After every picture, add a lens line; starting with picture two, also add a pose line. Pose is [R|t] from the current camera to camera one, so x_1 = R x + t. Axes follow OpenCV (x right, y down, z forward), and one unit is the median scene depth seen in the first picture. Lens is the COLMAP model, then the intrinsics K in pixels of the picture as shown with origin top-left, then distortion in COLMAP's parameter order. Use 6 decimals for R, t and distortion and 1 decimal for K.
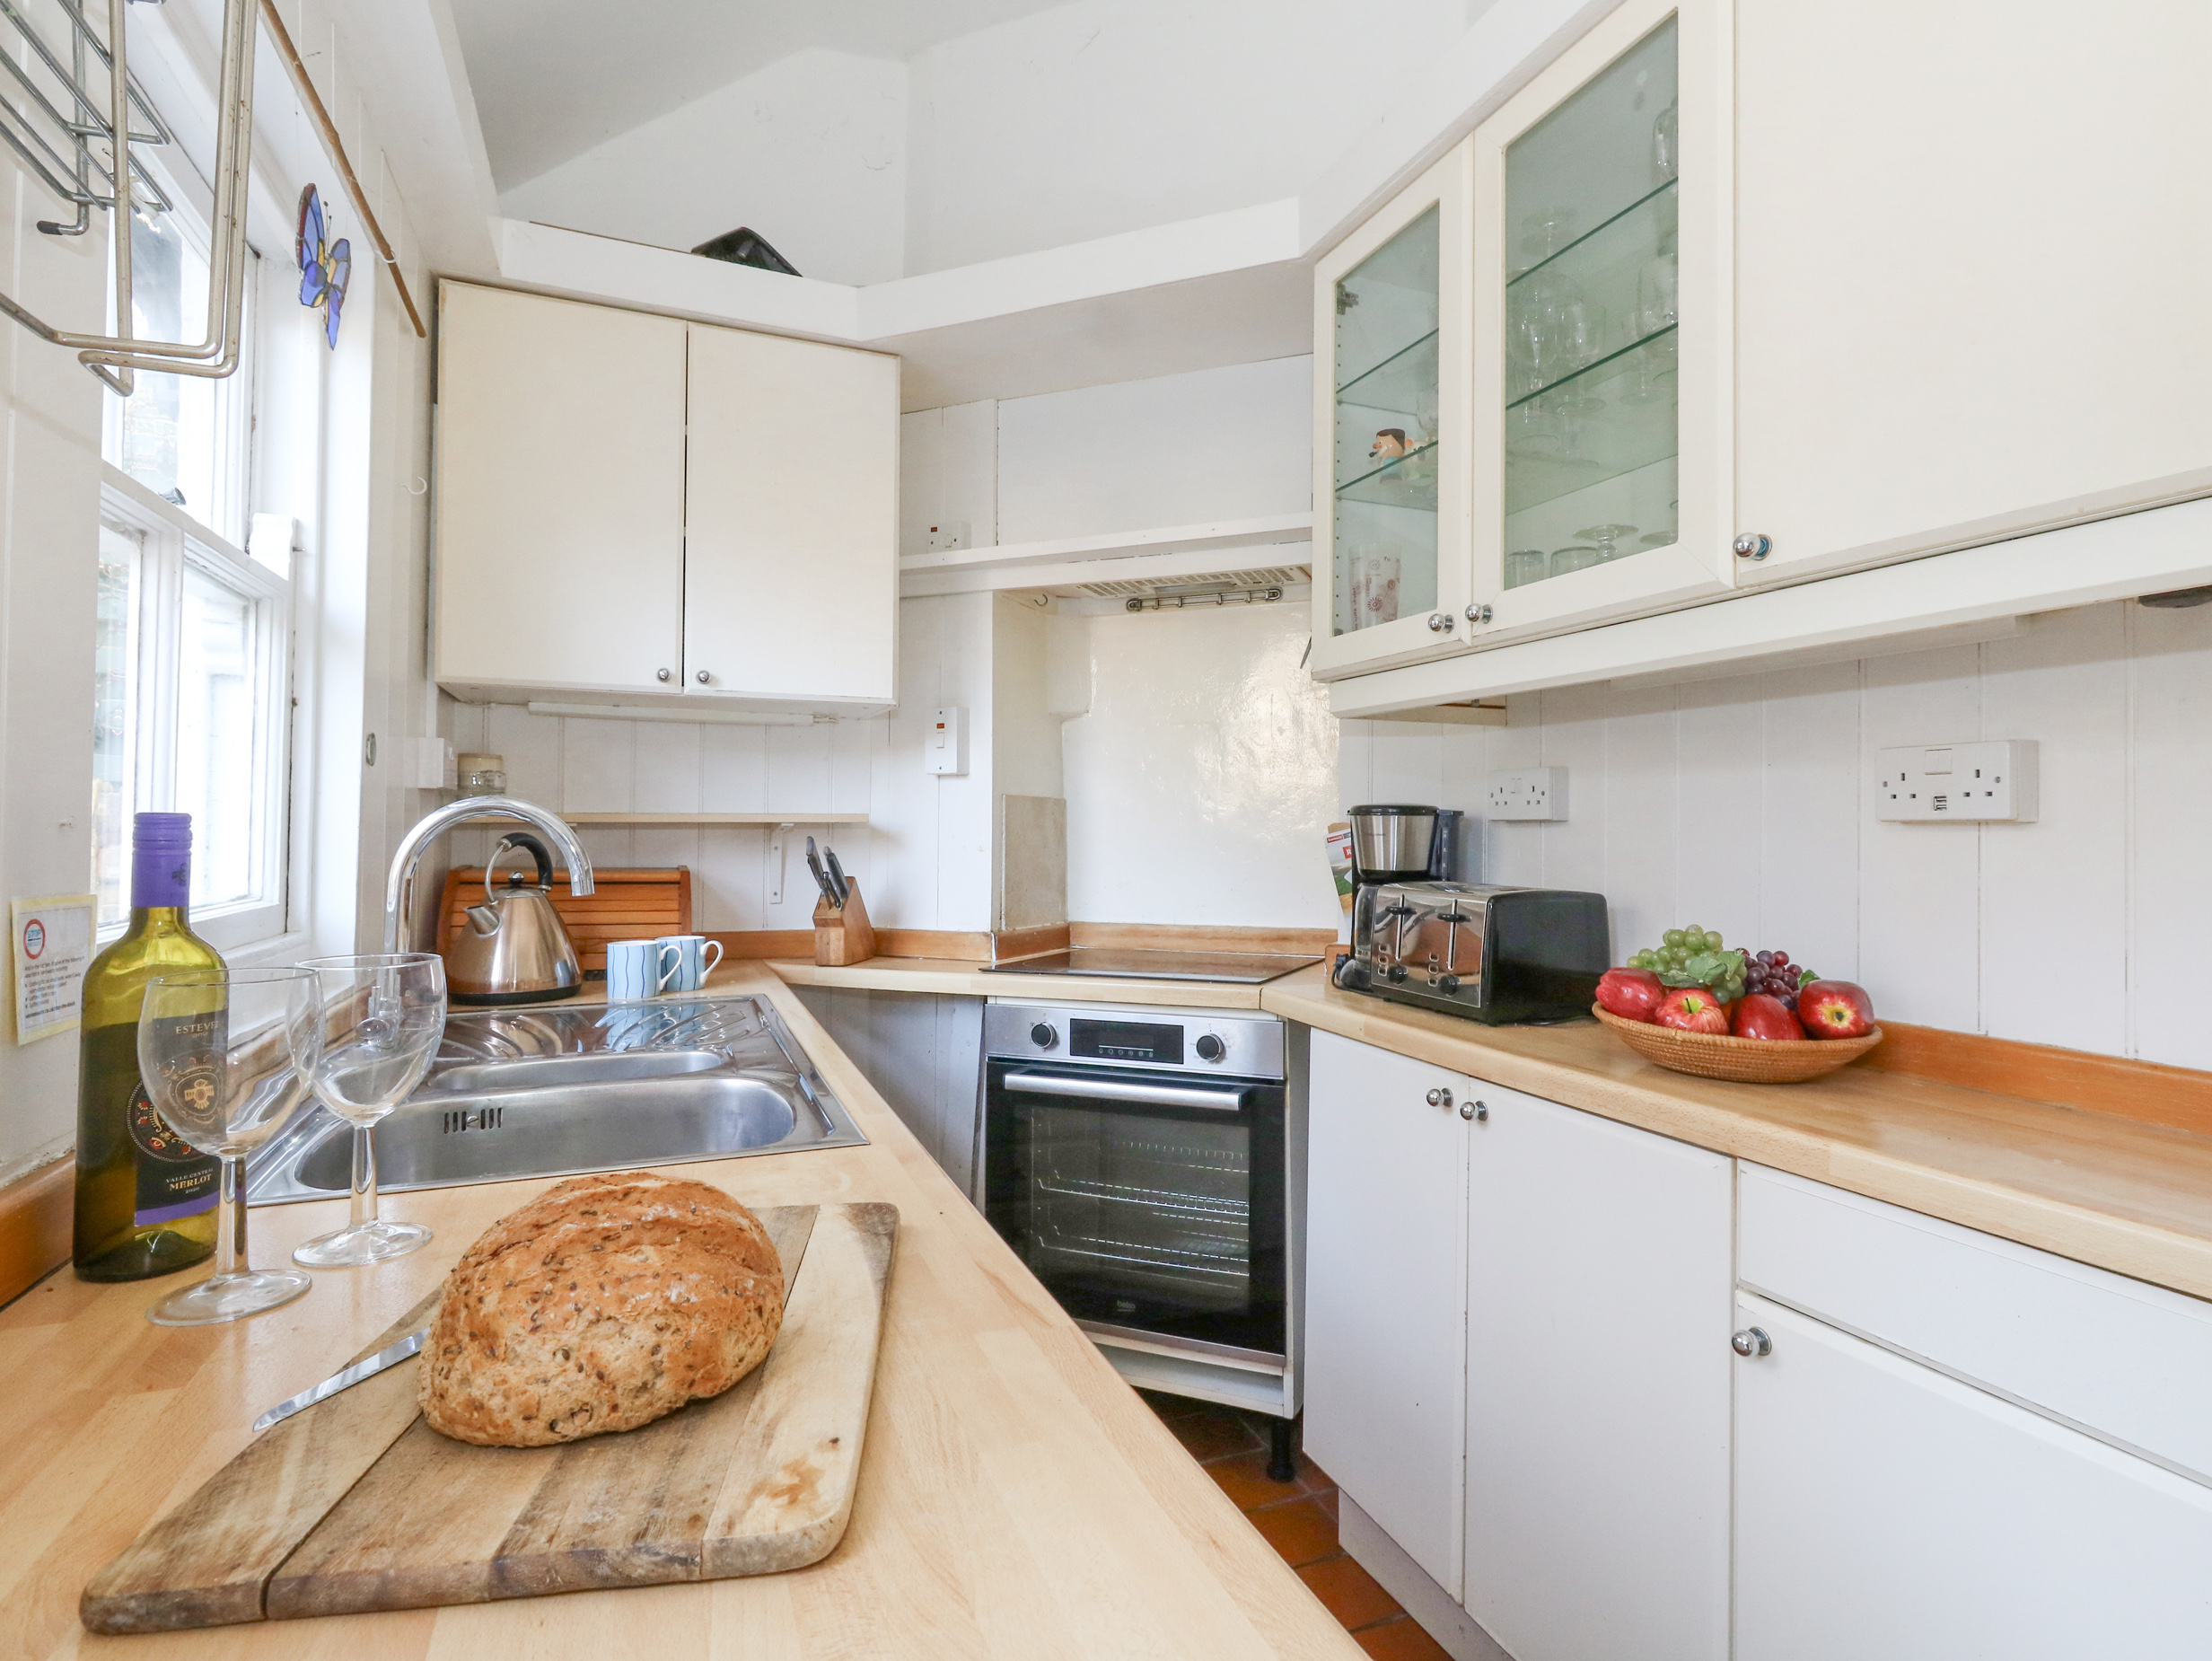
lens RADIAL K [[1090.9, 0, 1104.9], [0, 1090.9, 809.2], [0, 0, 1]] dist [0.001014, -0.001061]
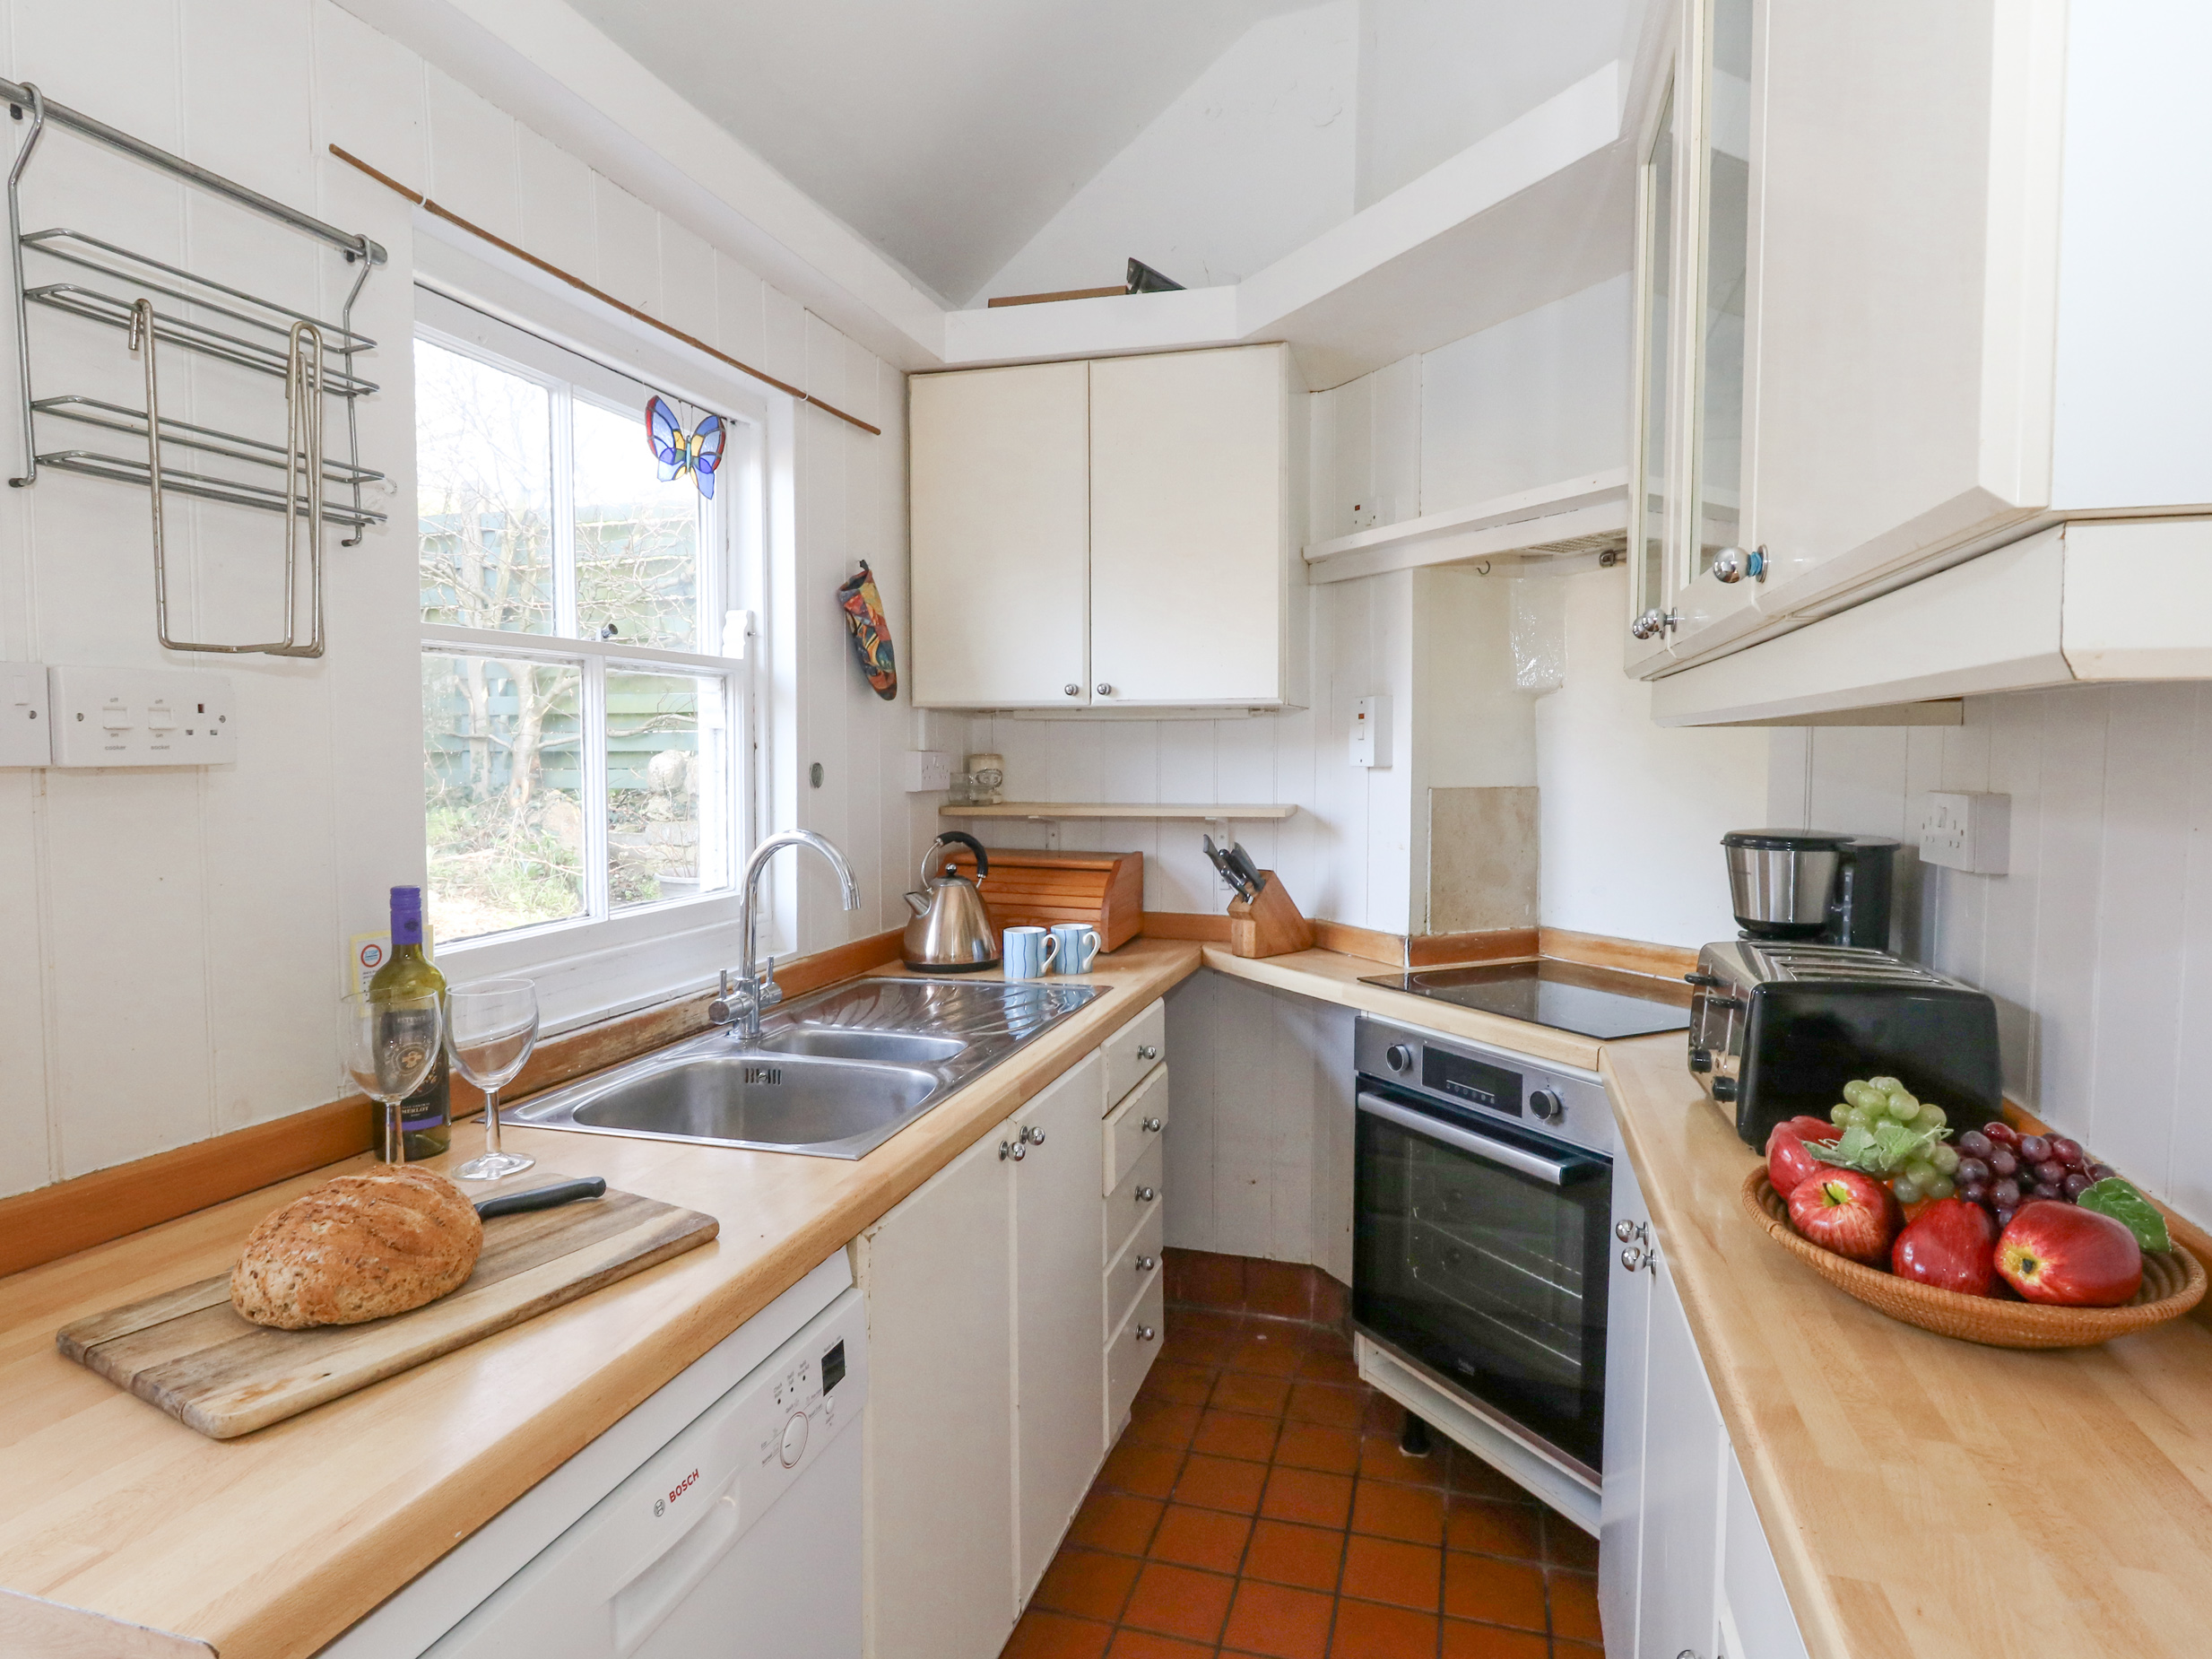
lens RADIAL K [[1144.5, 0, 1126.5], [0, 1144.5, 809.8], [0, 0, 1]] dist [0.002518, -0.002467]
pose [[0.800848, 0.021640, -0.598477, 0.340991], [0.013927, 0.998404, 0.054737, -0.062804], [0.598706, -0.052171, 0.799268, 0.088096]]
